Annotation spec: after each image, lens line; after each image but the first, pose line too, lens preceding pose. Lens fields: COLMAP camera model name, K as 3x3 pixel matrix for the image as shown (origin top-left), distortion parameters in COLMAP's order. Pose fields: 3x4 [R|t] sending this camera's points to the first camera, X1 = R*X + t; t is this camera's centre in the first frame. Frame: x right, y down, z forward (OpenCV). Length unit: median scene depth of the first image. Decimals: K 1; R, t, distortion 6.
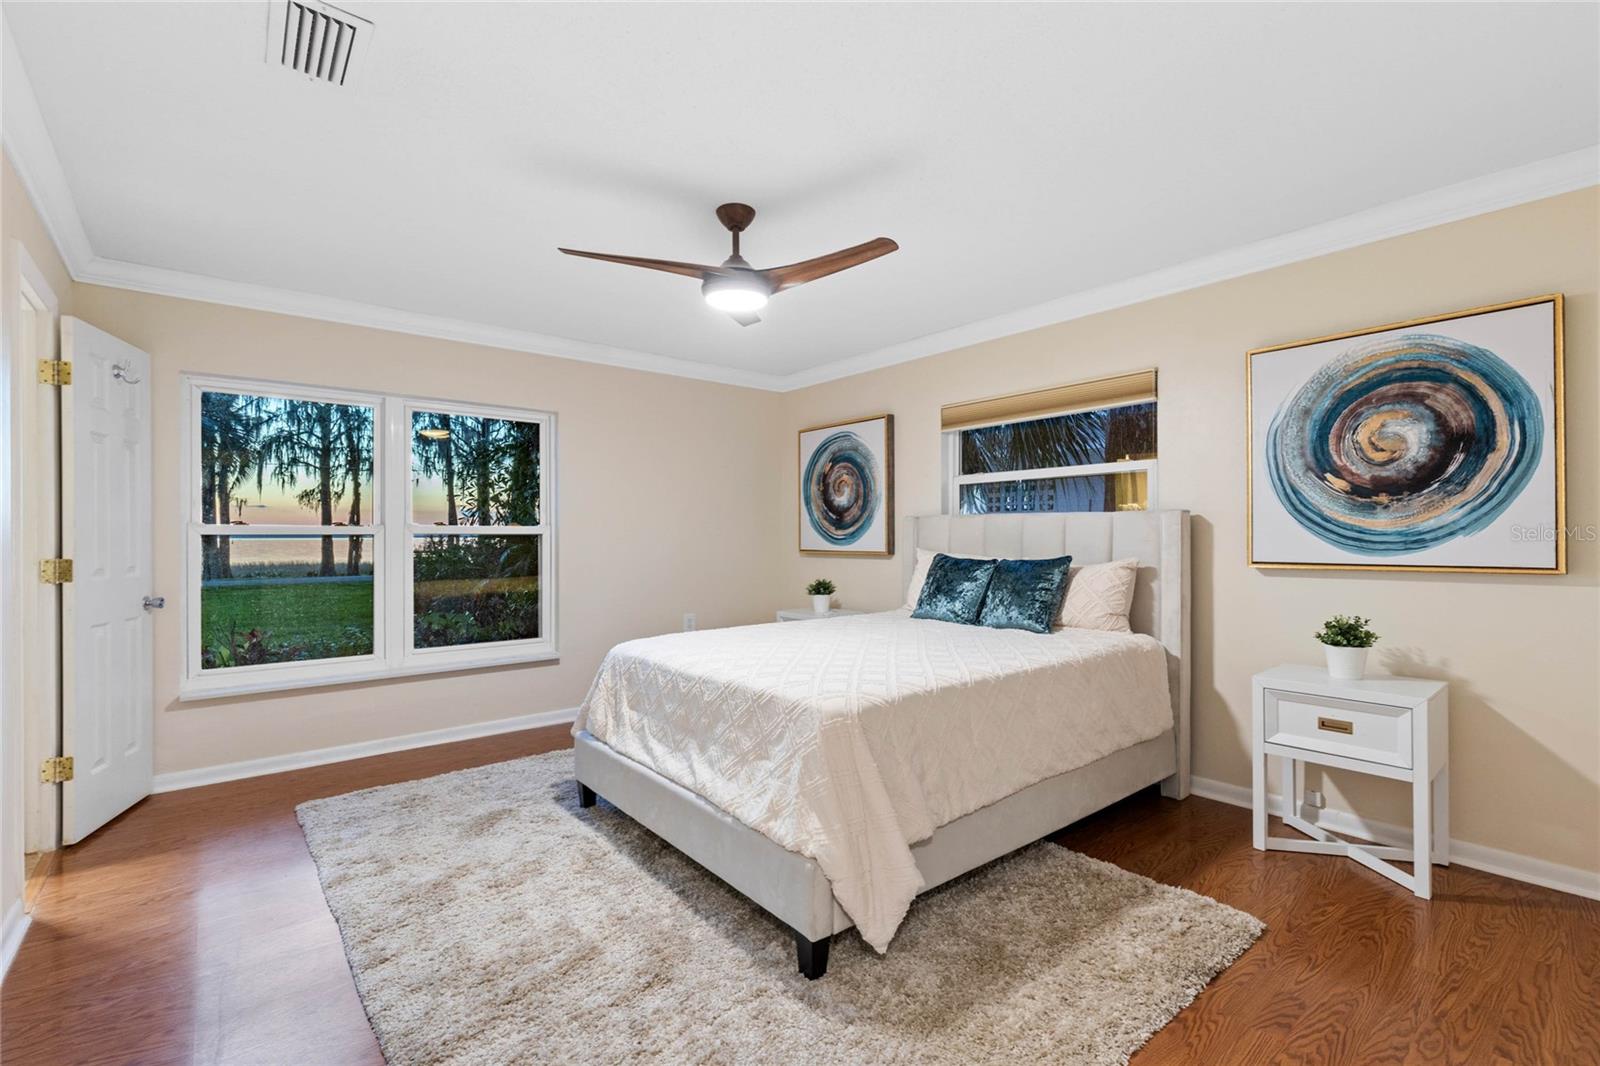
lens RADIAL K [[717.2, 0, 800.3], [0, 717.2, 528.5], [0, 0, 1]] dist [0.001533, 0.000303]
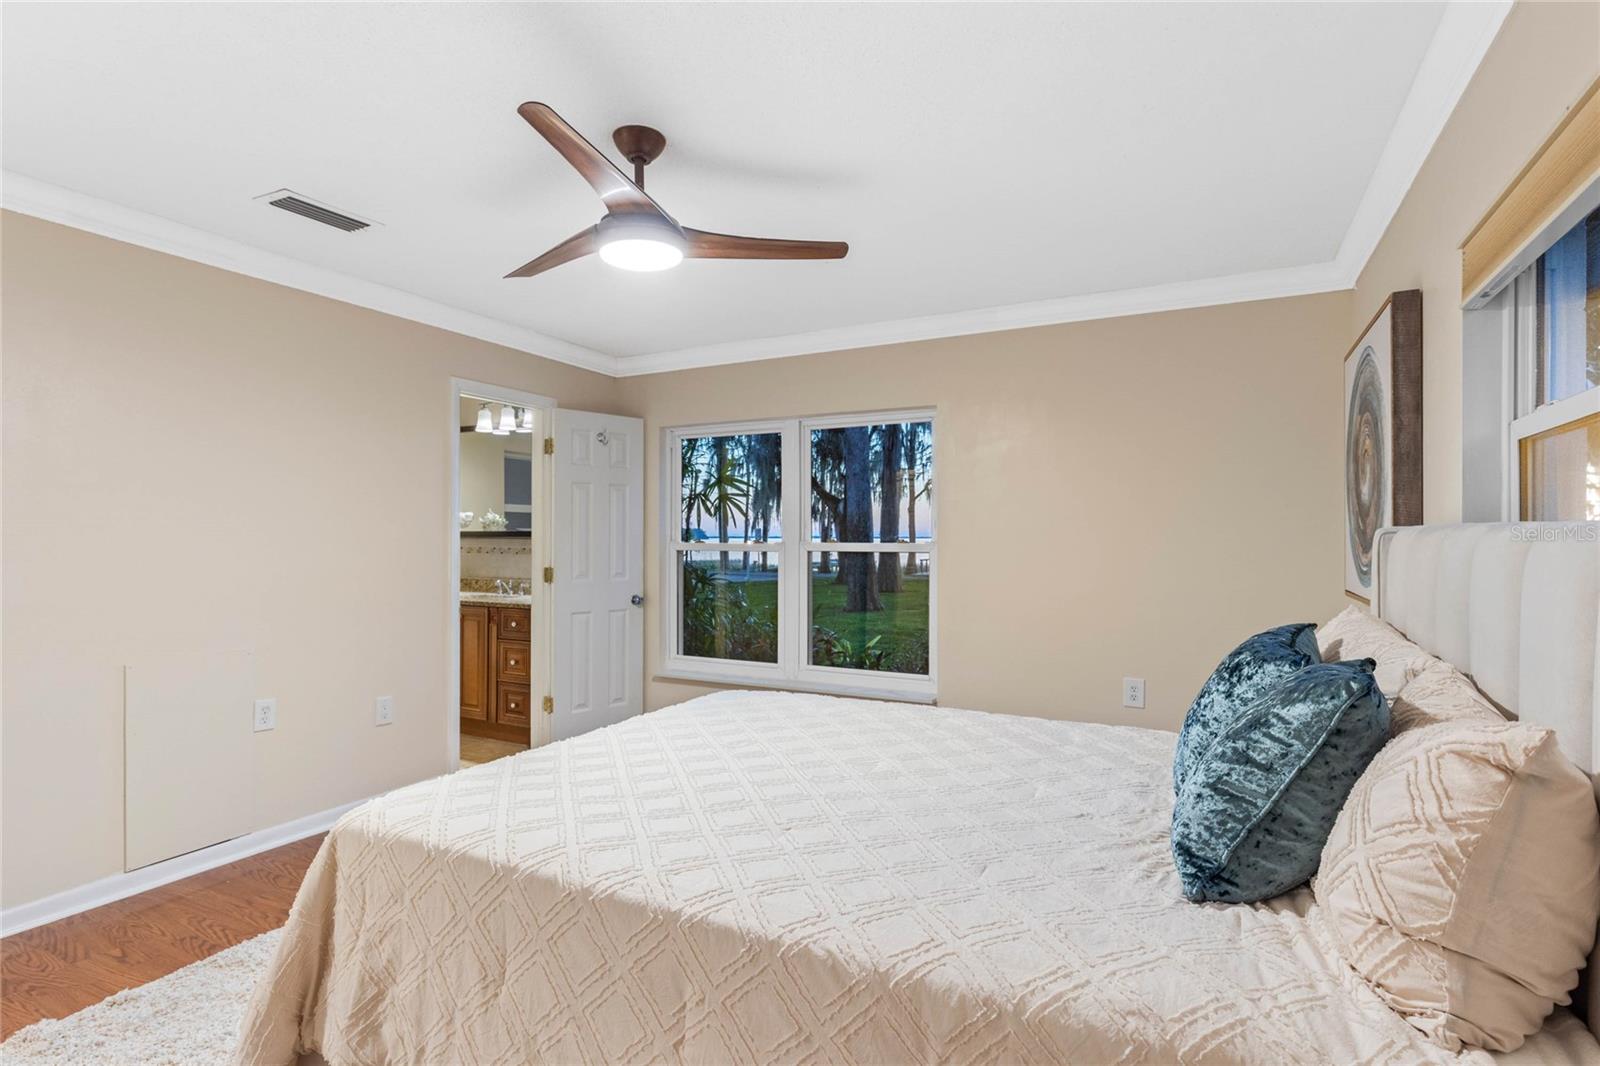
lens RADIAL K [[805.7, 0, 800.0], [0, 805.7, 533.0], [0, 0, 1]] dist [0.000266, 0.000033]
pose [[0.366962, -0.000717, -0.930236, 0.535101], [0.000922, 0.999999, -0.000407, -0.019077], [0.930236, -0.000708, 0.366962, 0.590288]]
